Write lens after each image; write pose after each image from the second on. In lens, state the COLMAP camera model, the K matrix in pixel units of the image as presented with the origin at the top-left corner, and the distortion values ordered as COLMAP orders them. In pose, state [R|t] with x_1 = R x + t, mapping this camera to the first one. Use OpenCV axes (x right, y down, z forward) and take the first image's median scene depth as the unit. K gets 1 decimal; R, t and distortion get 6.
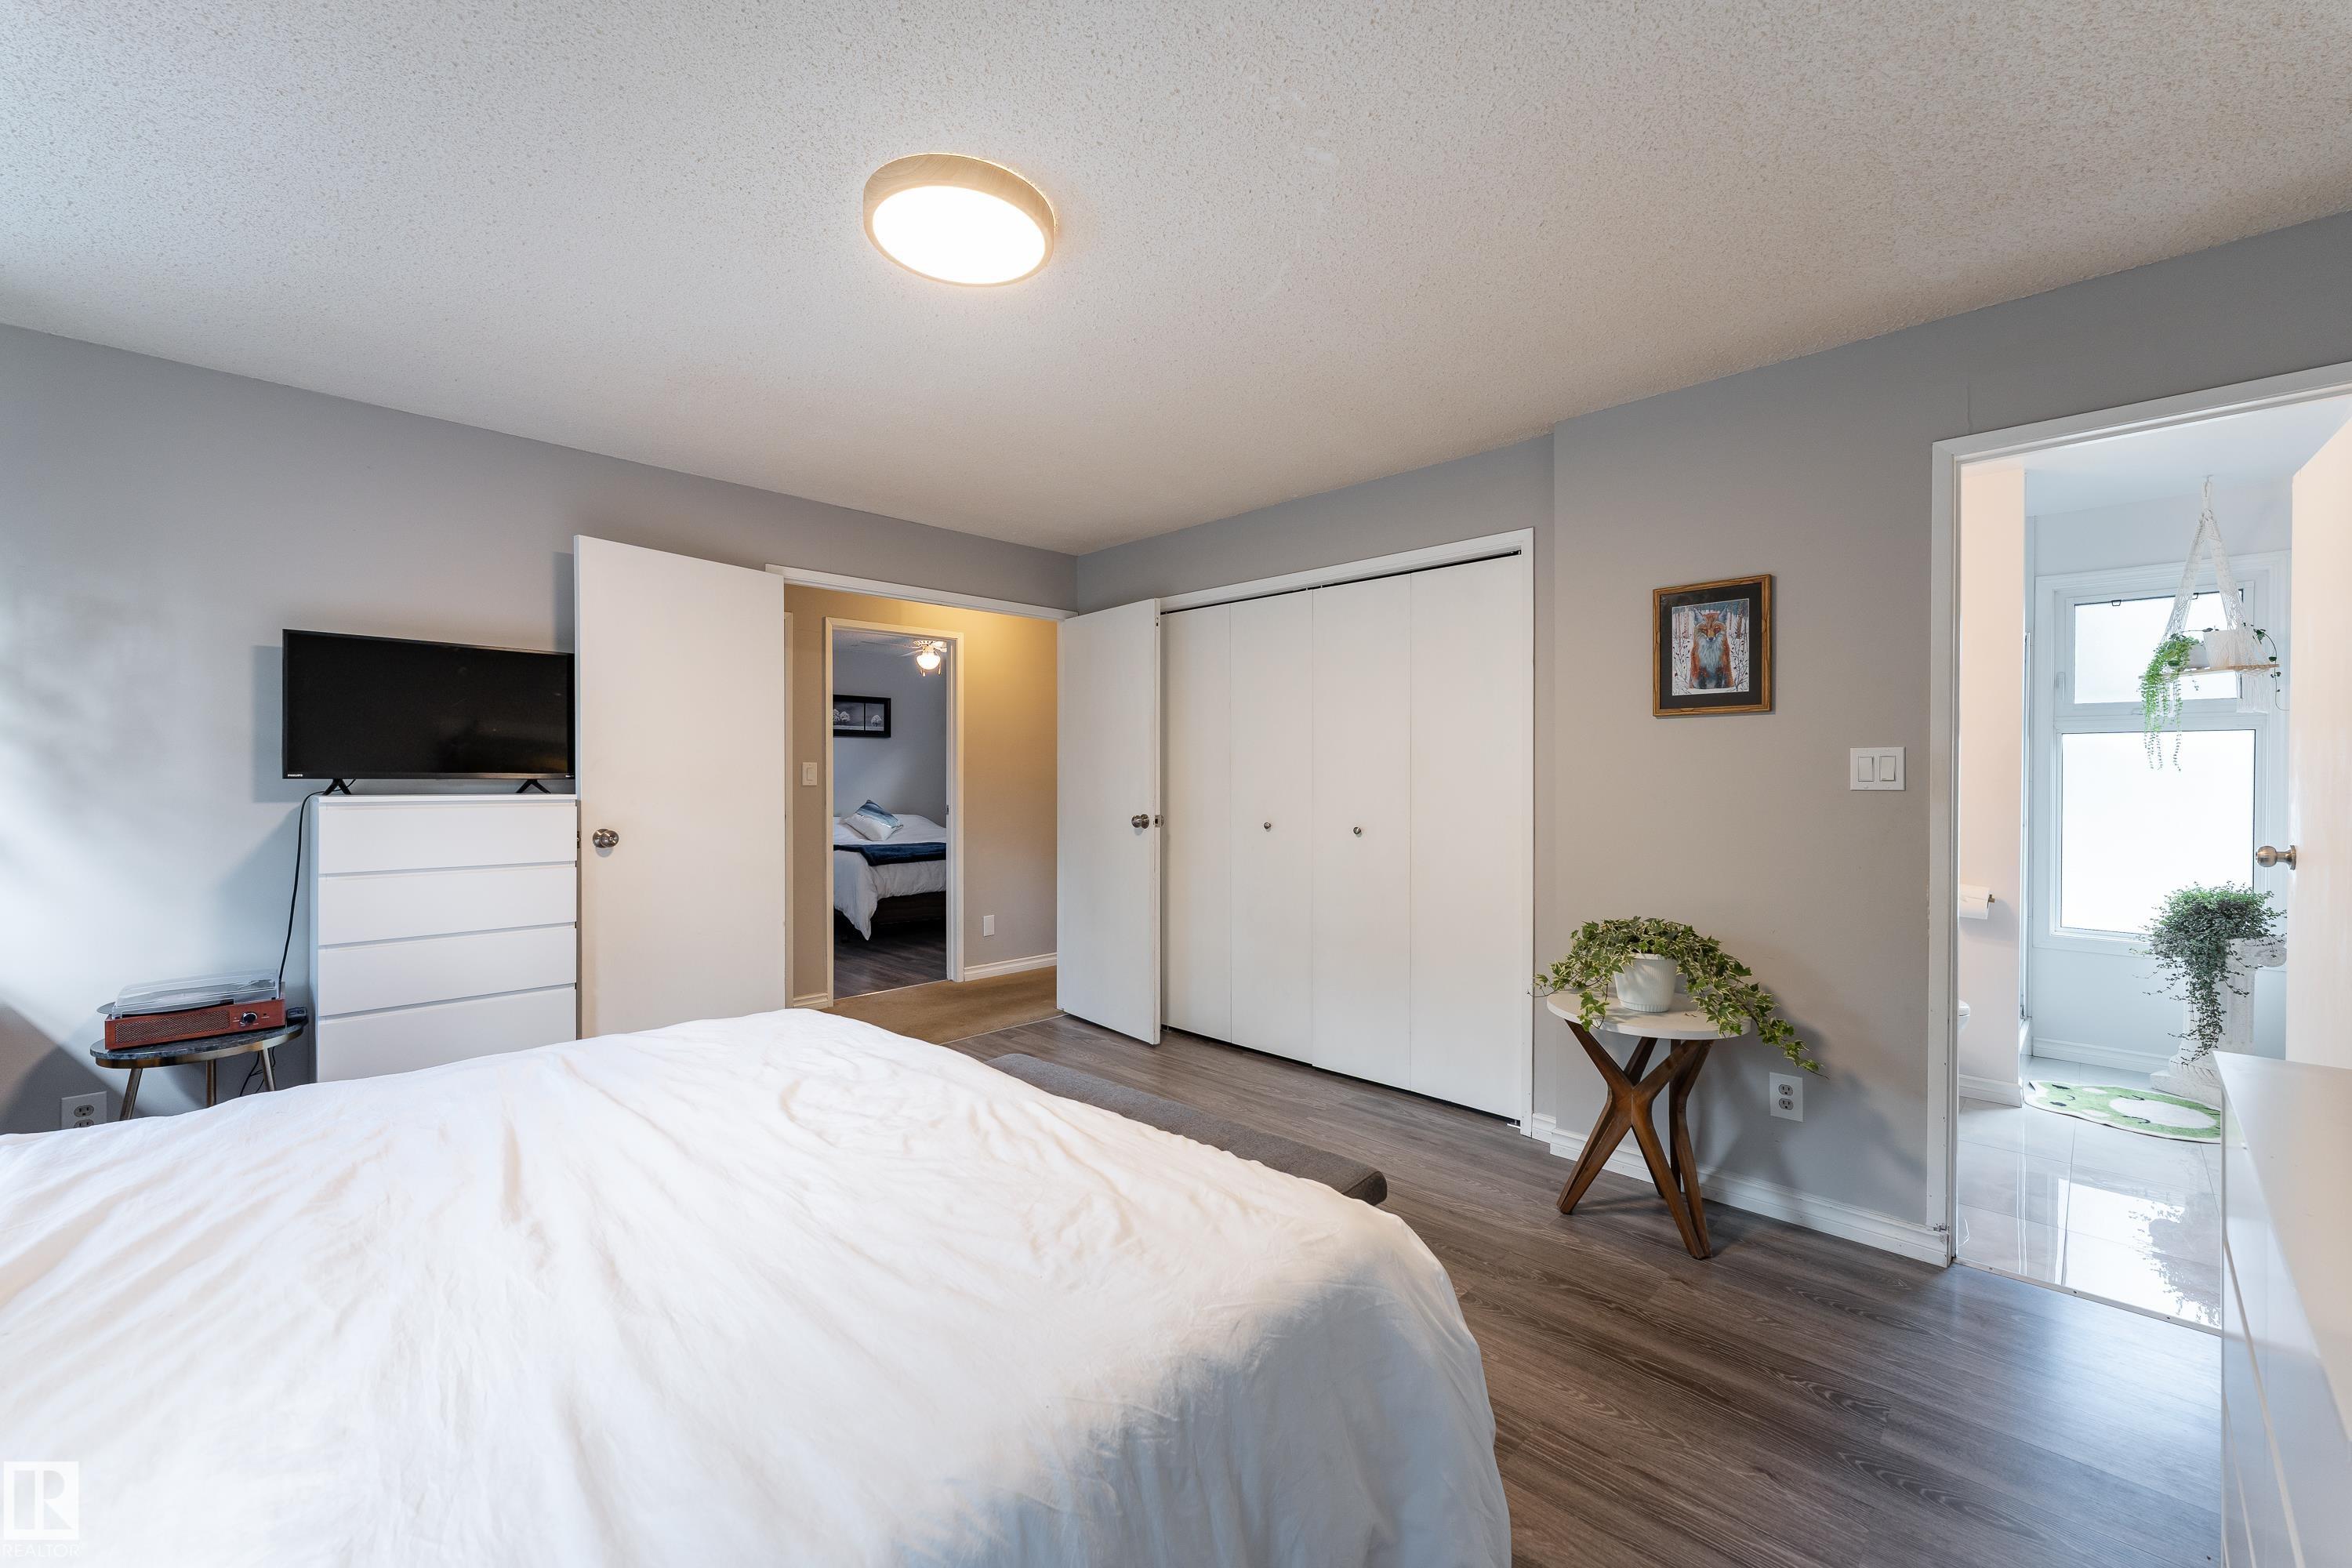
lens RADIAL K [[937.4, 0, 1175.0], [0, 937.4, 778.0], [0, 0, 1]] dist [-0.001153, -0.000237]
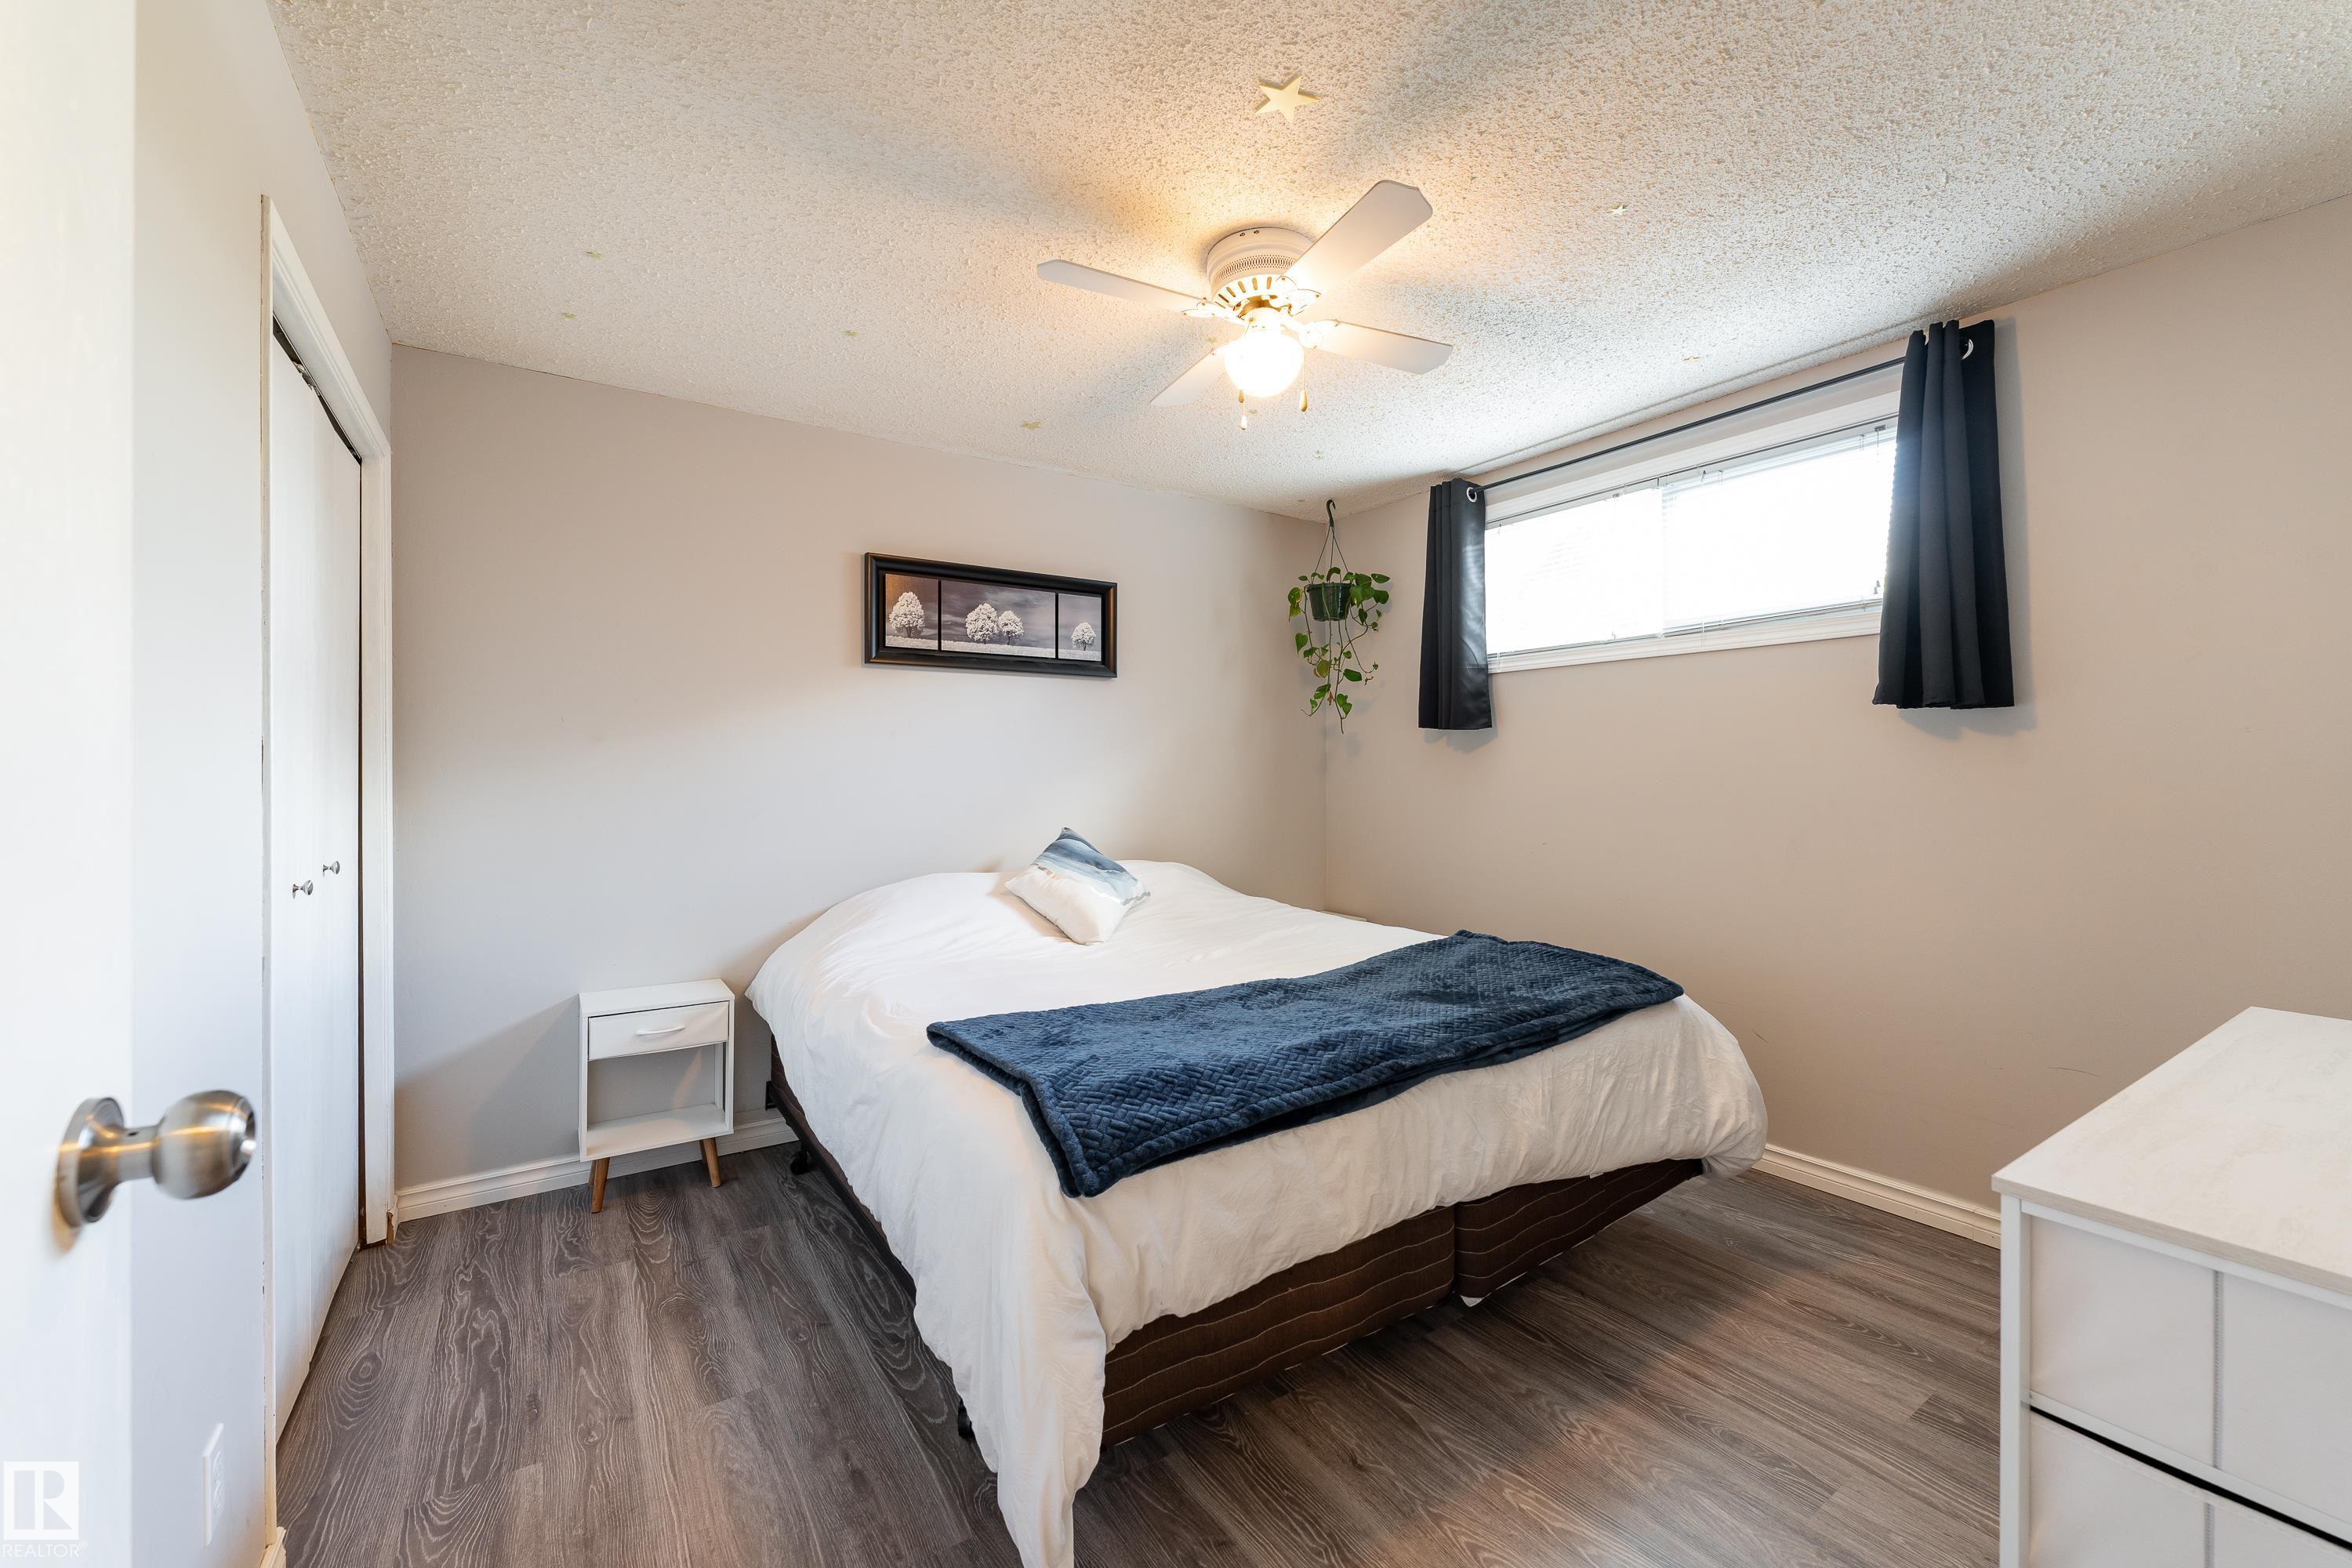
lens RADIAL K [[937.4, 0, 1175.5], [0, 937.4, 782.8], [0, 0, 1]] dist [-0.001153, -0.000237]
pose [[0.979406, -0.003126, -0.201876, -0.198400], [0.002418, 0.999990, -0.003750, 0.005861], [0.201886, 0.003185, 0.979404, 0.611636]]
